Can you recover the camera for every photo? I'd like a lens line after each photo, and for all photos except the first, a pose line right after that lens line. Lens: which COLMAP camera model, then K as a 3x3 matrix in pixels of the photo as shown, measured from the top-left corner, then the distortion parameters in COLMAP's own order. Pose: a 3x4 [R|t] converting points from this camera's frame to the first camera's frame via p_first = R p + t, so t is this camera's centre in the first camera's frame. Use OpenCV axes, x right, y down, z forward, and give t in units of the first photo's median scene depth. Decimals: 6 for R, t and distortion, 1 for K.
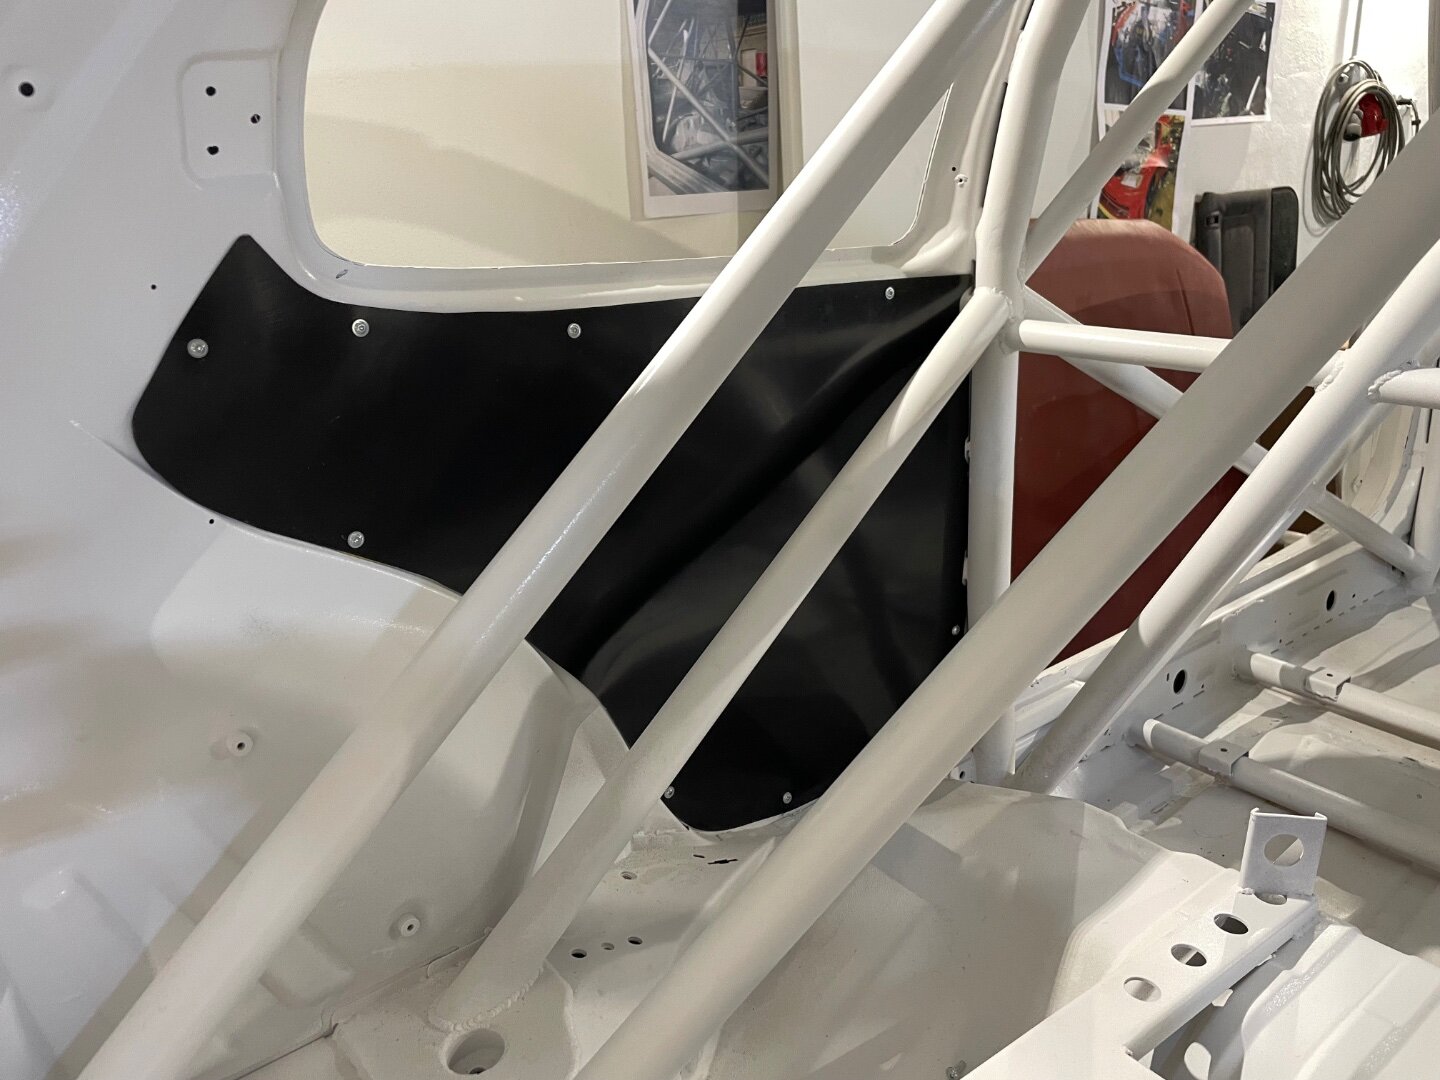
lens RADIAL K [[1102.1, 0, 724.6], [0, 1102.1, 533.2], [0, 0, 1]] dist [0.076778, -0.111562]
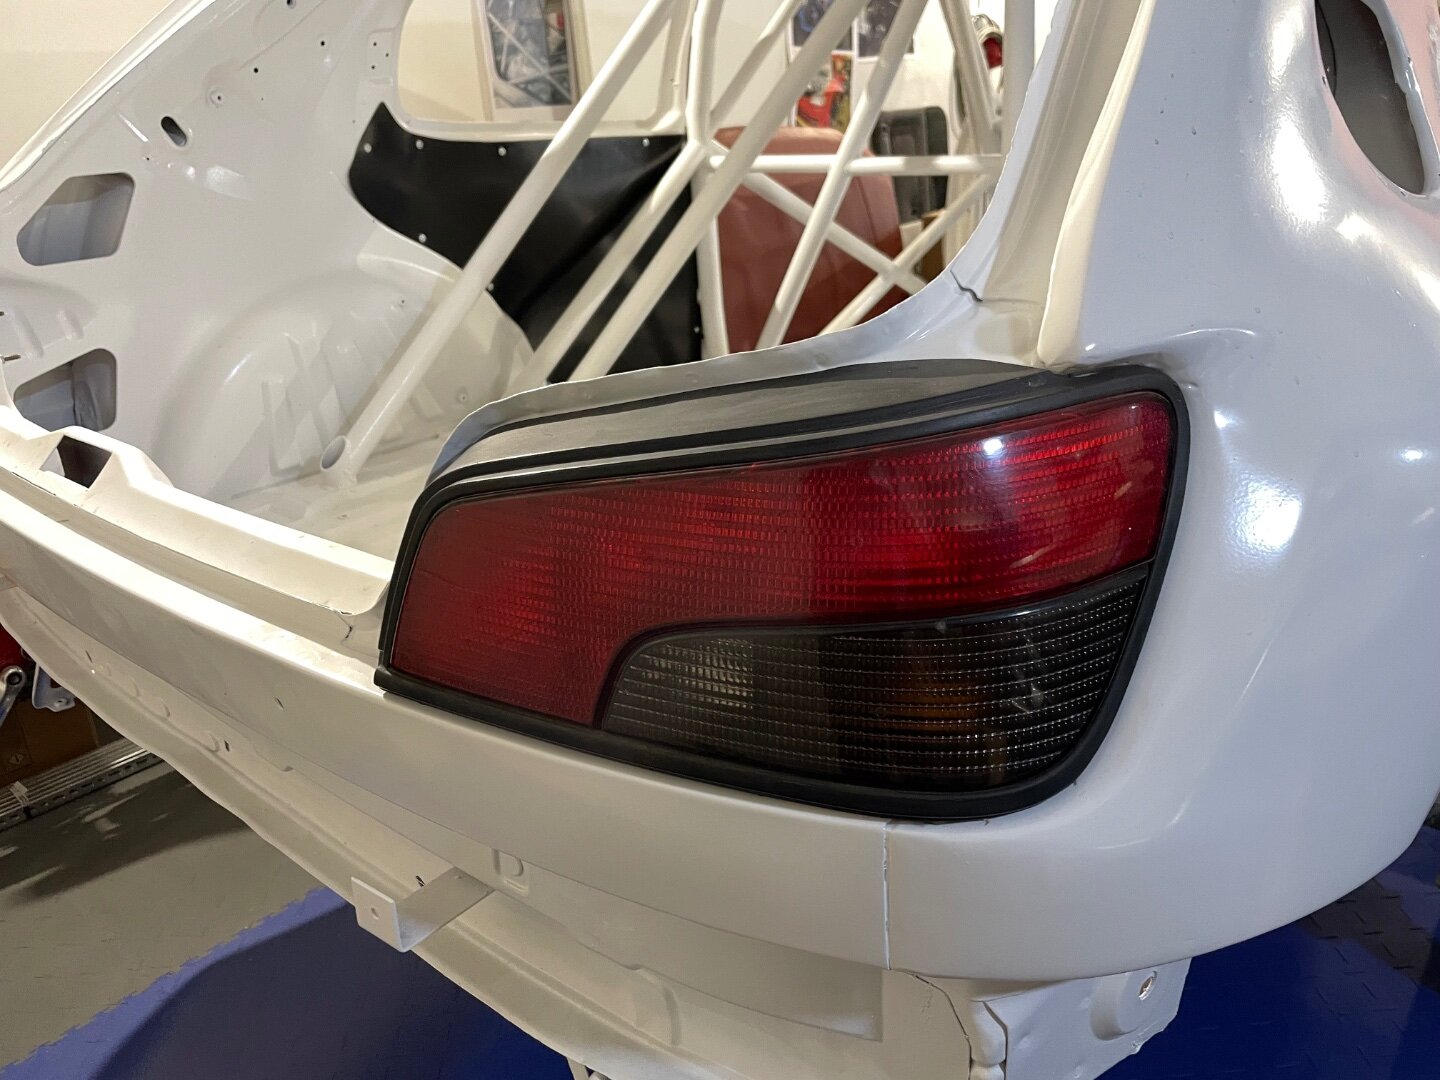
lens RADIAL K [[1102.1, 0, 724.6], [0, 1102.1, 533.2], [0, 0, 1]] dist [0.076778, -0.111562]
pose [[0.982725, -0.081289, 0.166264, -0.059774], [0.074111, 0.996048, 0.048942, 0.231004], [-0.169585, -0.035775, 0.984866, -0.598336]]
